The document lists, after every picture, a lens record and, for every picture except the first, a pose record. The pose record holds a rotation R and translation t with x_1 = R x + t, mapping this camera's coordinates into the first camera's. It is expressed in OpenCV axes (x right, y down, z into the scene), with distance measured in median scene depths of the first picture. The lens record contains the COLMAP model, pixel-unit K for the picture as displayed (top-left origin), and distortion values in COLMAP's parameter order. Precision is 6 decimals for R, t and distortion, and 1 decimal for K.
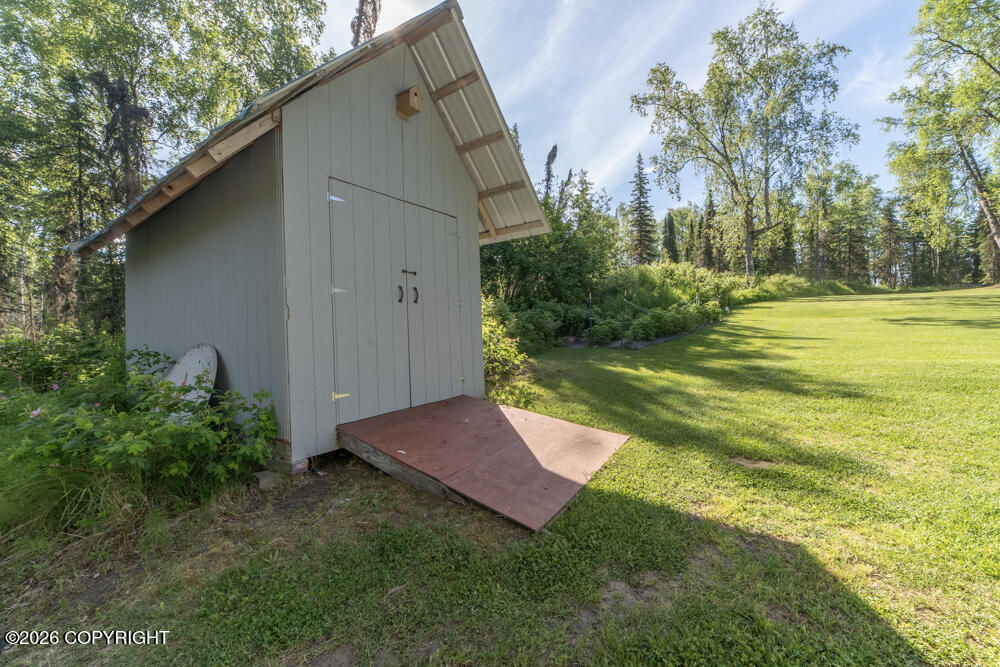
lens RADIAL K [[389.0, 0, 510.3], [0, 389.0, 328.7], [0, 0, 1]] dist [-0.002186, -0.000233]
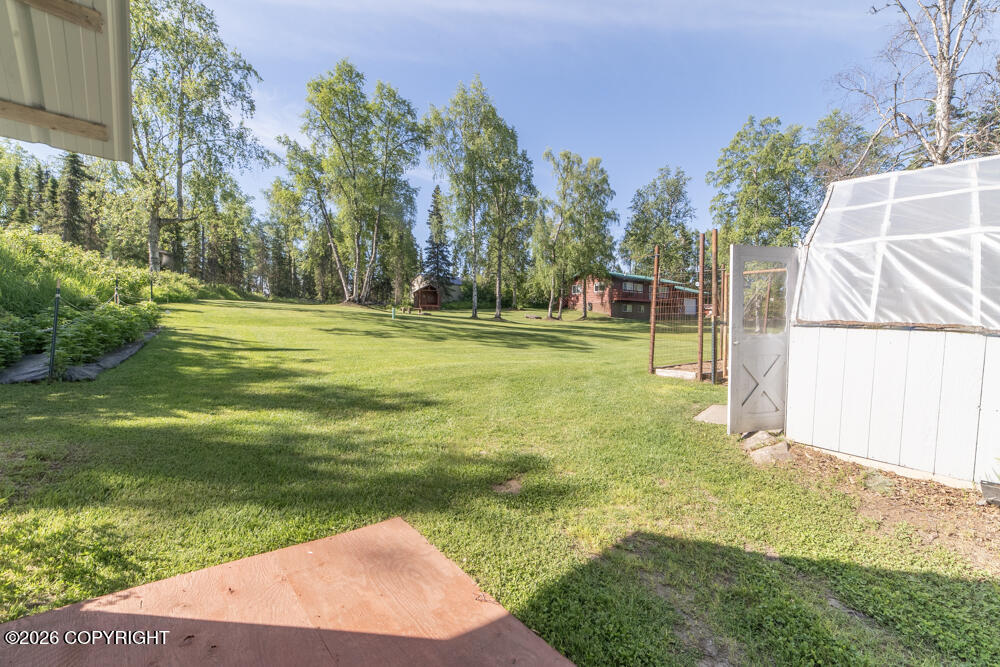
lens RADIAL K [[389.7, 0, 504.5], [0, 389.7, 331.1], [0, 0, 1]] dist [-0.020924, 0.010917]
pose [[0.190363, 0.003156, 0.981709, -0.056017], [-0.009836, 0.999951, -0.001307, -0.011087], [-0.981665, -0.009407, 0.190384, 0.101755]]
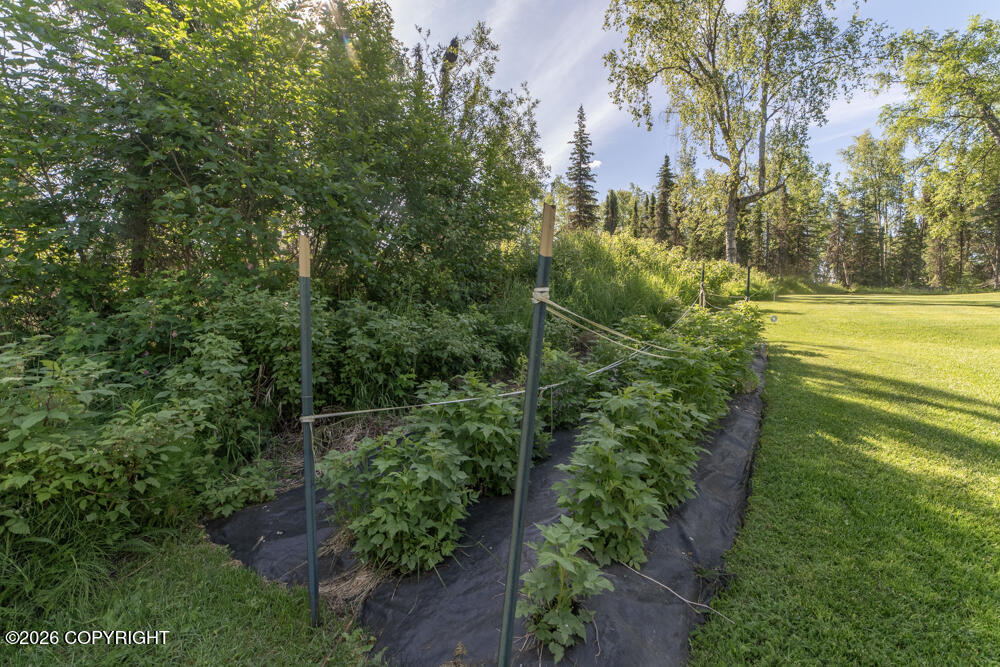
lens RADIAL K [[389.7, 0, 504.5], [0, 389.7, 331.1], [0, 0, 1]] dist [-0.020924, 0.010917]
pose [[0.988915, 0.015031, 0.147722, 0.110220], [-0.019975, 0.999287, 0.032041, -0.027703], [-0.147136, -0.034637, 0.988510, 0.366597]]
